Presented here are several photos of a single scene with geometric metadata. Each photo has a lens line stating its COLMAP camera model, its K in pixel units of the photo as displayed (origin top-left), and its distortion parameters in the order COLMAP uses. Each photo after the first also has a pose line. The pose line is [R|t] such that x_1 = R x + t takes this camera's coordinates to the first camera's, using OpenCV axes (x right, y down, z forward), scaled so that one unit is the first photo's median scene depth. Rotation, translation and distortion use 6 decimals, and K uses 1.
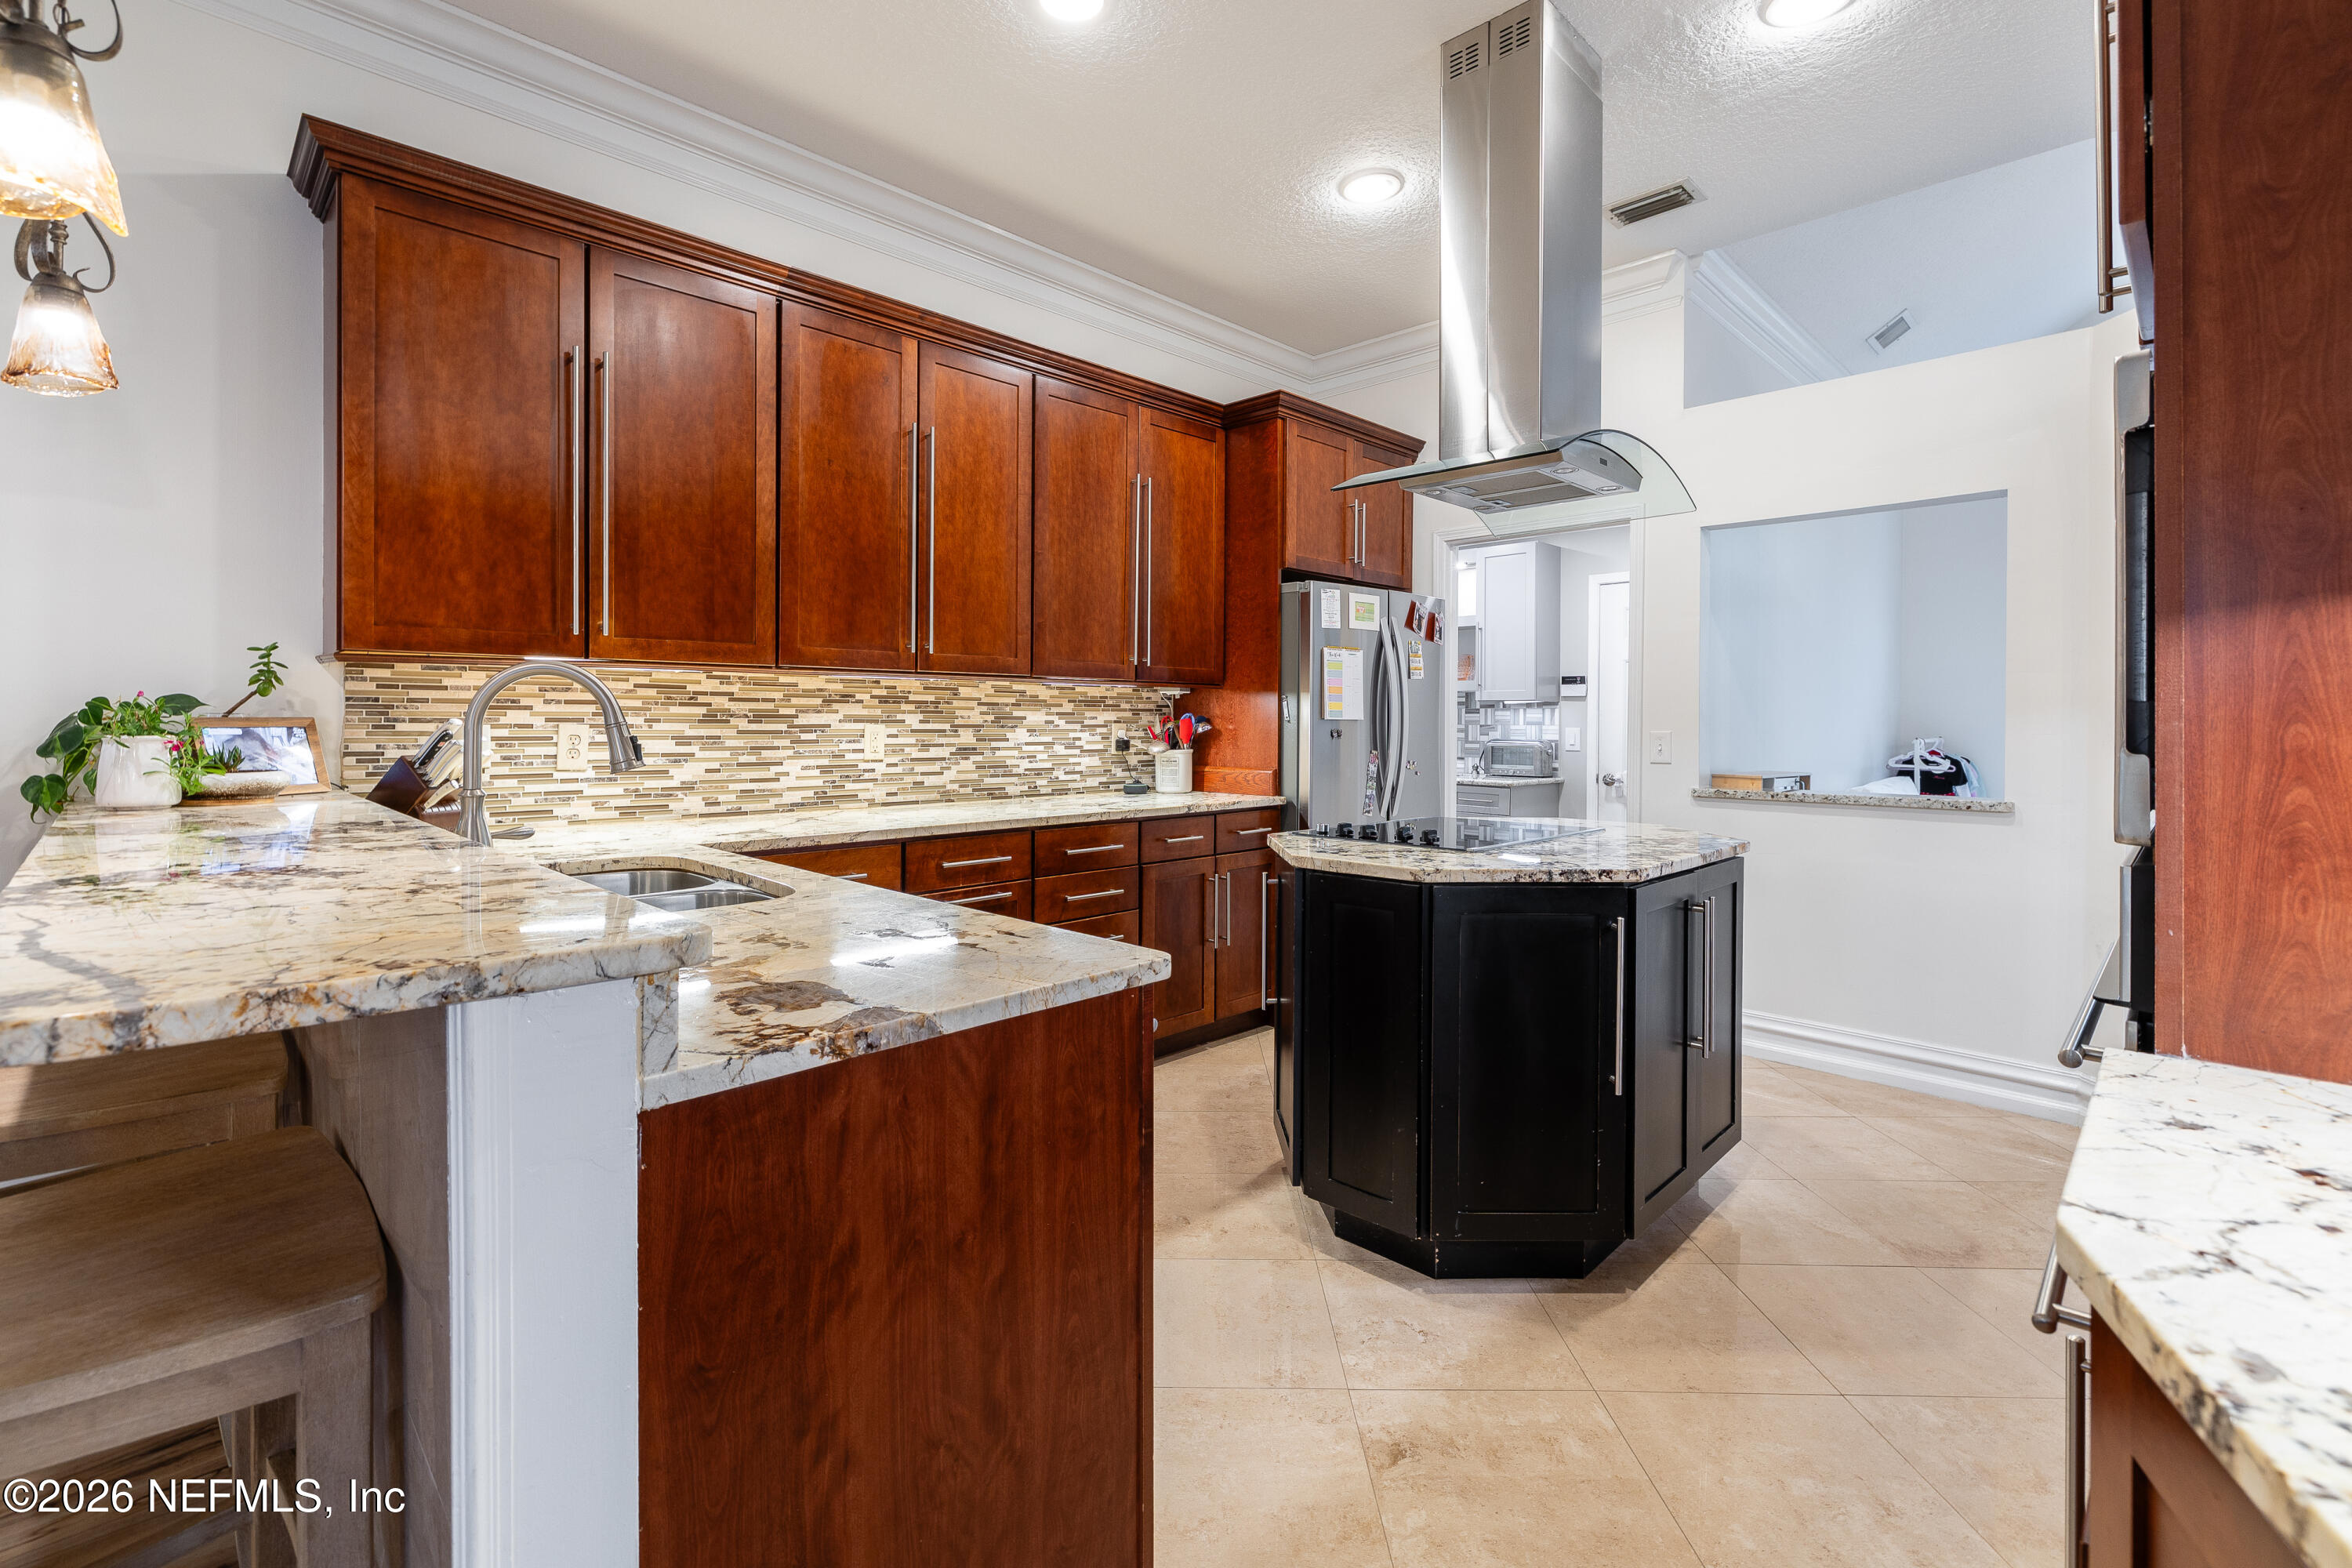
lens RADIAL K [[1032.4, 0, 1164.1], [0, 1032.4, 702.7], [0, 0, 1]] dist [-0.002676, 0.001710]
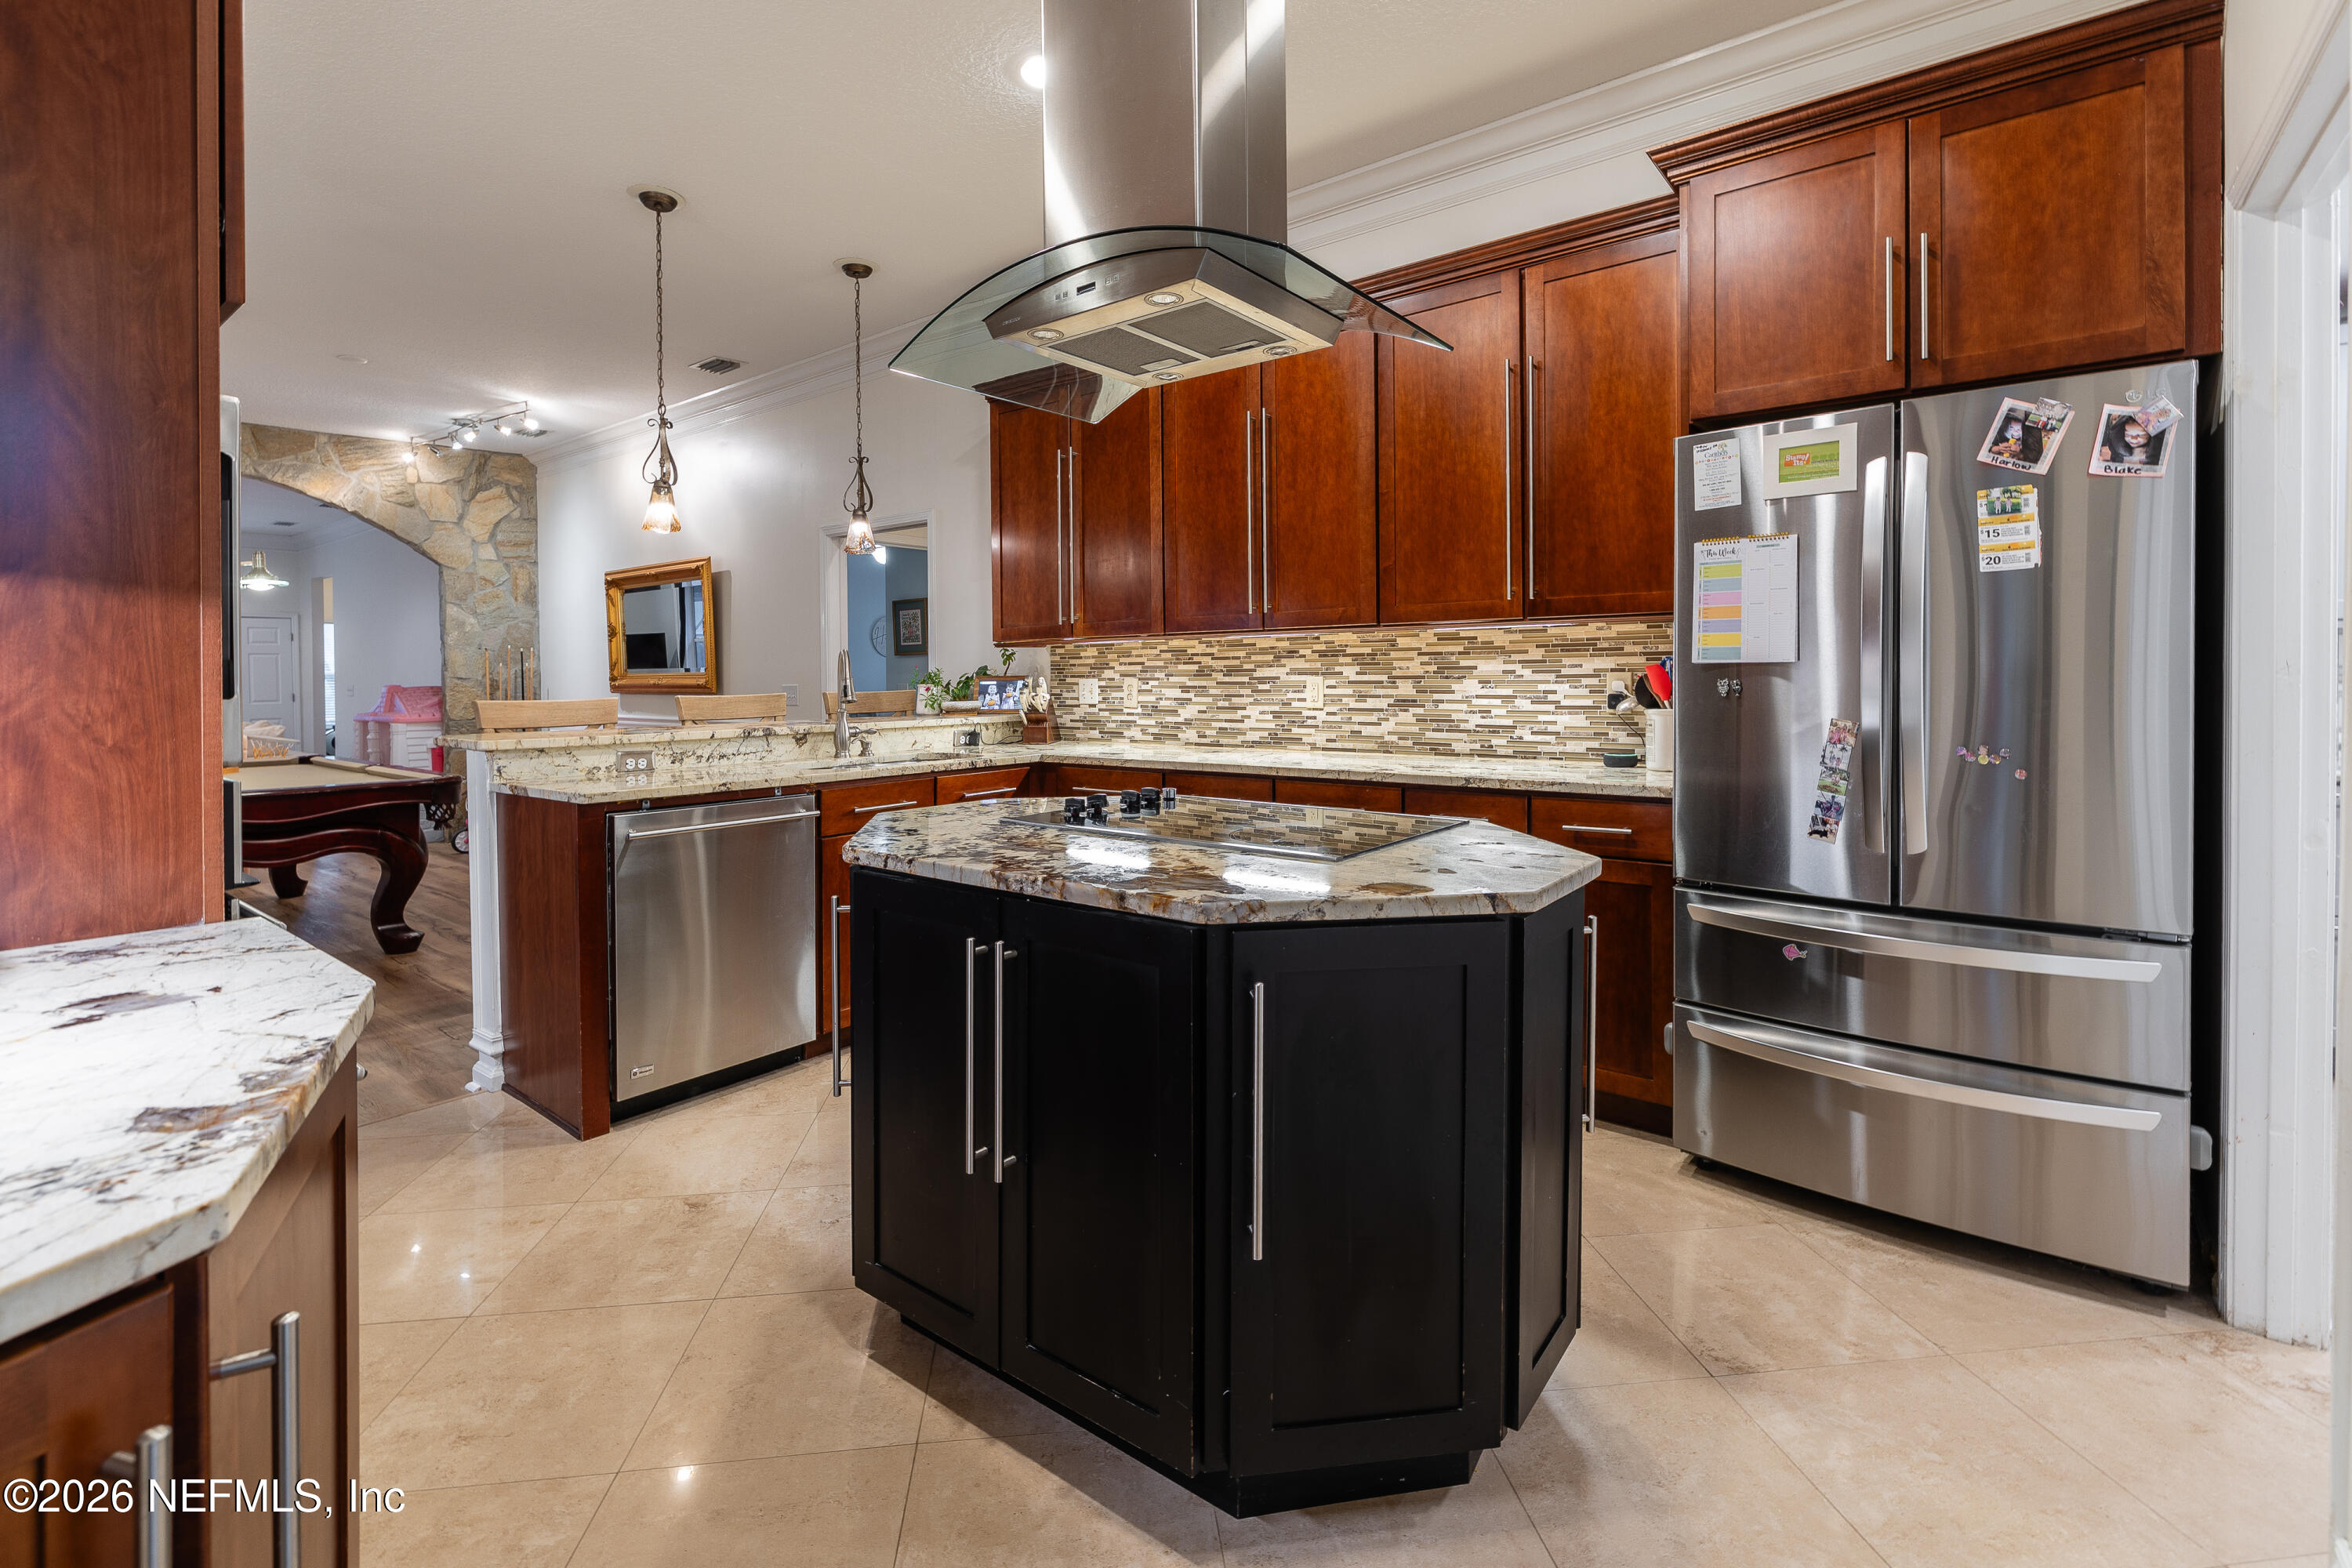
lens RADIAL K [[1032.4, 0, 1153.7], [0, 1032.4, 656.9], [0, 0, 1]] dist [-0.002676, 0.001710]
pose [[0.121881, -0.025518, -0.992217, 0.791503], [0.026208, 0.999404, -0.022483, 0.020304], [0.992199, -0.023264, 0.122477, 0.683135]]
